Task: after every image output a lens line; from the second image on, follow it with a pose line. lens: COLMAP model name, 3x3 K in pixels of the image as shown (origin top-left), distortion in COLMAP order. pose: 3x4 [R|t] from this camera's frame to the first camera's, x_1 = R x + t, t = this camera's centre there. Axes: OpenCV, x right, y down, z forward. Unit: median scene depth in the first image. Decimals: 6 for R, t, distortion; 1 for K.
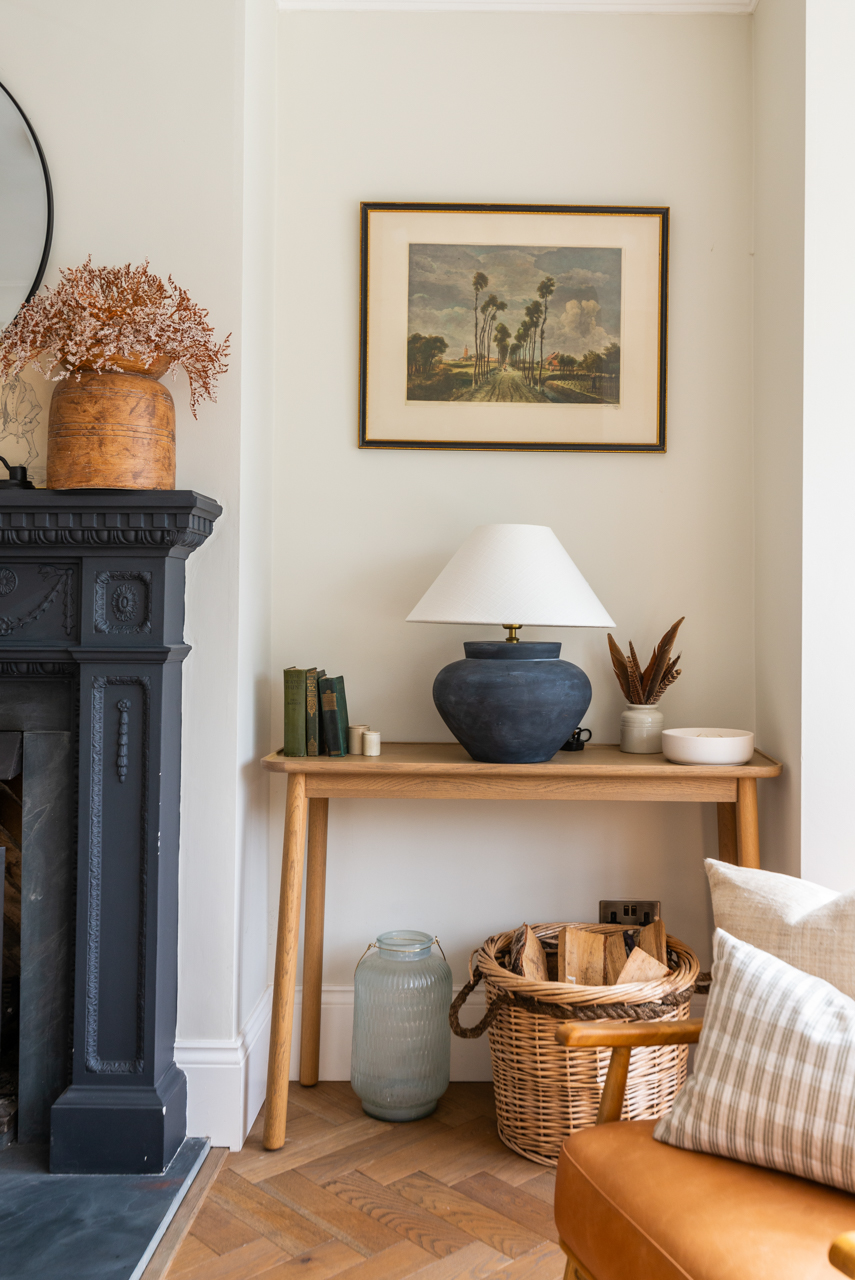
lens RADIAL K [[1143.1, 0, 494.8], [0, 1143.1, 592.7], [0, 0, 1]] dist [0.000558, -0.001813]
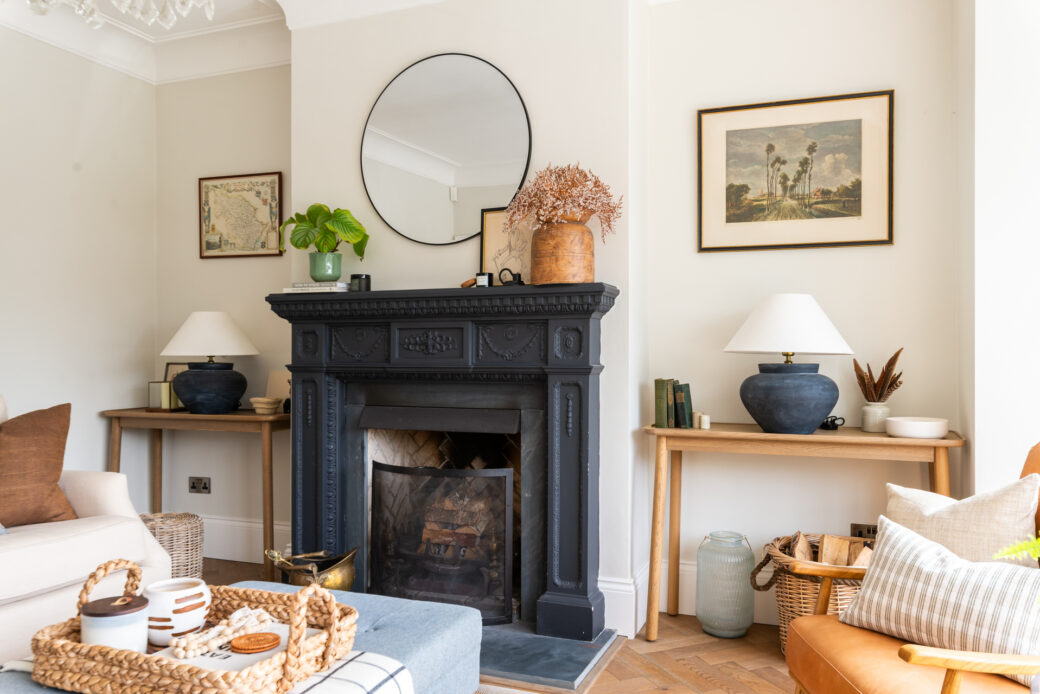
lens RADIAL K [[777.0, 0, 526.6], [0, 777.0, 349.2], [0, 0, 1]] dist [0.007677, -0.012180]
pose [[0.930575, -0.010135, -0.365960, 0.080794], [0.013585, 0.999884, 0.006852, 0.009371], [0.365848, -0.011348, 0.930605, -0.223967]]
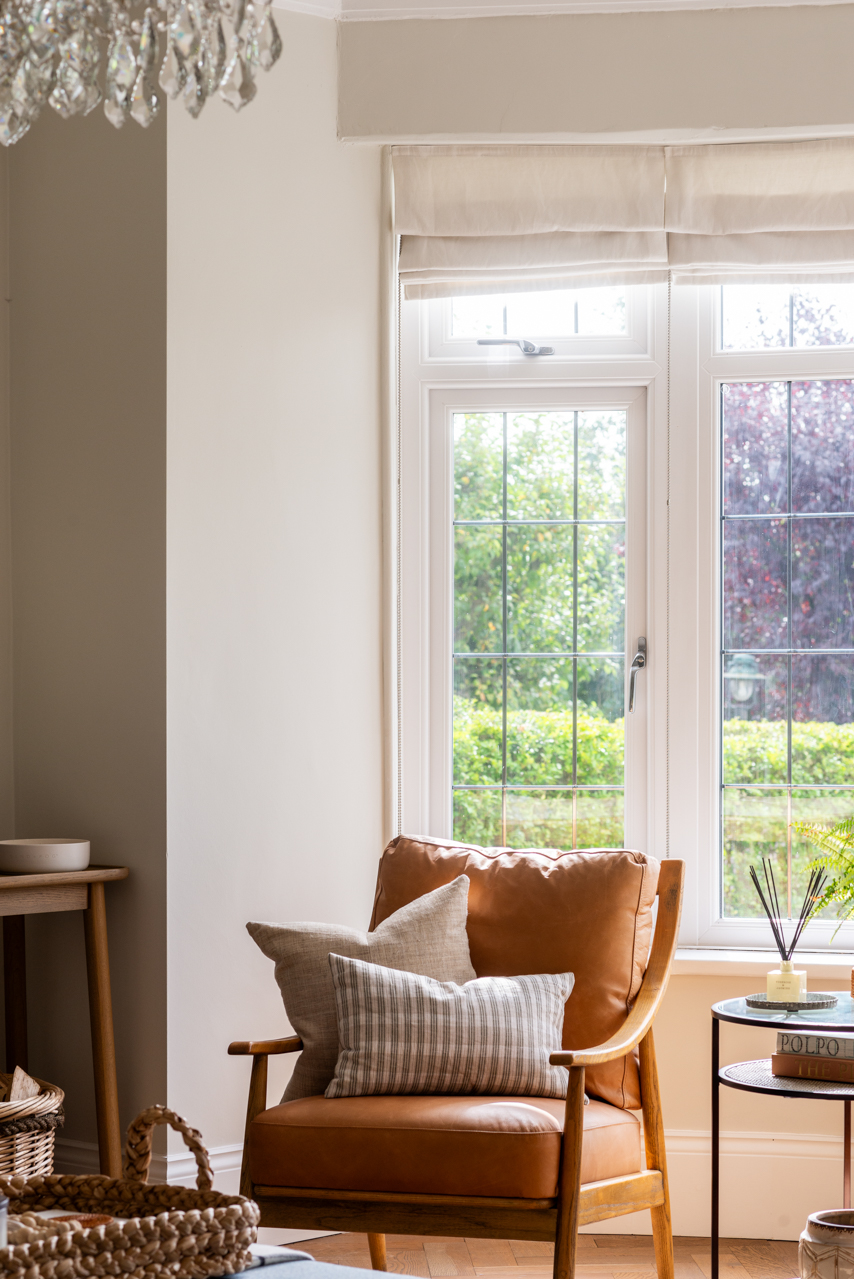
lens RADIAL K [[3063.1, 0, 435.4], [0, 3063.1, 638.1], [0, 0, 1]] dist [-0.055181, 0.000000]
pose [[0.661975, -0.001762, 0.749524, -1.533408], [-0.003003, 0.999983, 0.005002, -0.058404], [-0.749520, -0.005562, 0.661958, -0.928631]]
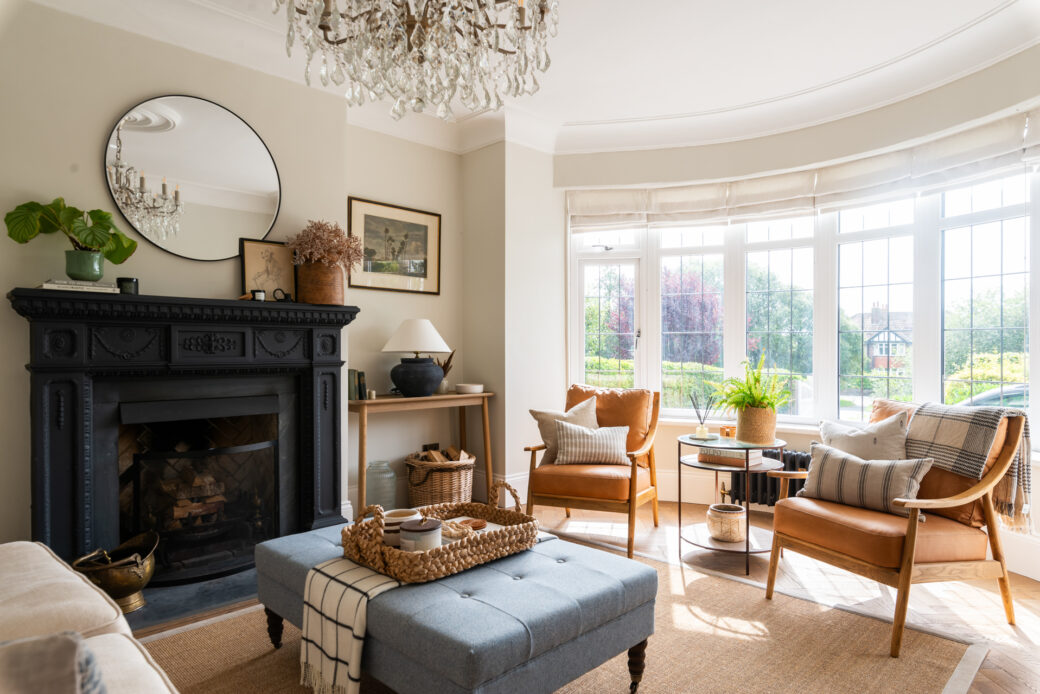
lens RADIAL K [[624.8, 0, 490.7], [0, 624.8, 348.7], [0, 0, 1]] dist [0.005748, -0.000255]
pose [[0.741746, -0.006246, 0.670652, -1.001447], [-0.002199, 0.999929, 0.011745, -0.000911], [-0.670678, -0.010187, 0.741679, -0.372714]]
